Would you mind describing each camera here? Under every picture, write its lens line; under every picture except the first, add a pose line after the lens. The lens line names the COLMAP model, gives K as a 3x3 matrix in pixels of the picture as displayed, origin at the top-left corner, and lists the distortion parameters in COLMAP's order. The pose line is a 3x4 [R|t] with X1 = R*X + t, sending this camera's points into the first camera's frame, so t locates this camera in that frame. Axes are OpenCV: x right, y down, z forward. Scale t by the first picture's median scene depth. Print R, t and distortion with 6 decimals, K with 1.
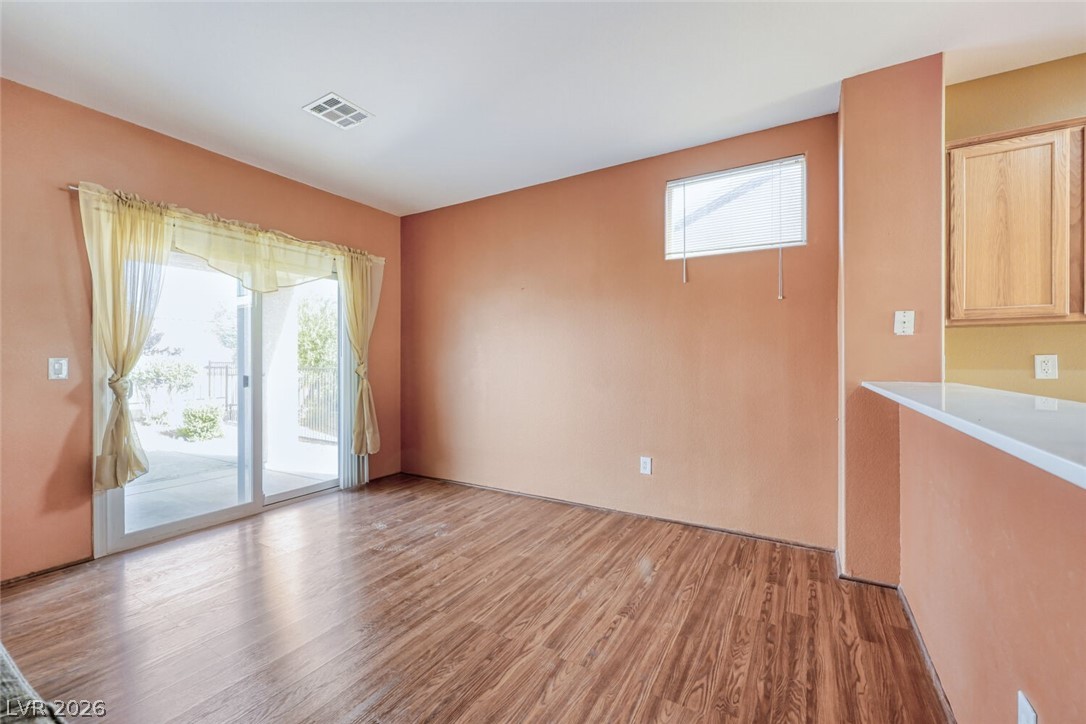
lens RADIAL K [[447.4, 0, 540.7], [0, 447.4, 361.3], [0, 0, 1]] dist [-0.004433, -0.000204]
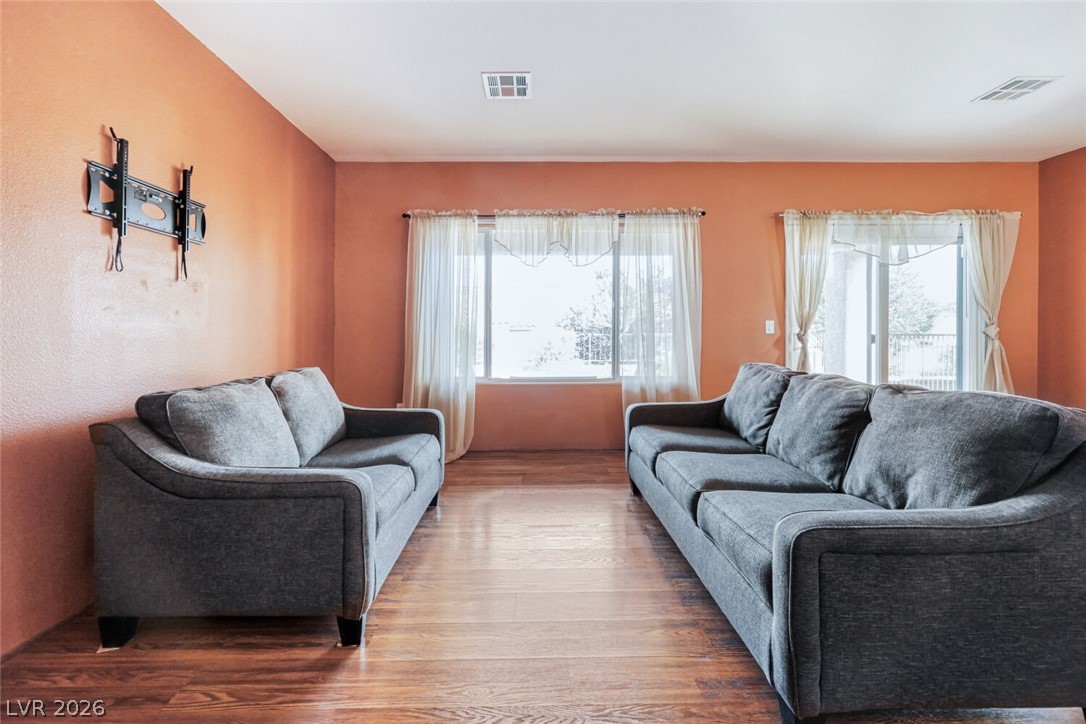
lens RADIAL K [[439.2, 0, 536.5], [0, 439.2, 330.5], [0, 0, 1]] dist [0.001276, 0.000367]
pose [[0.519419, -0.001760, -0.854518, -0.120171], [0.000000, 0.999998, -0.002059, 0.027360], [0.854520, 0.001069, 0.519418, -0.477019]]
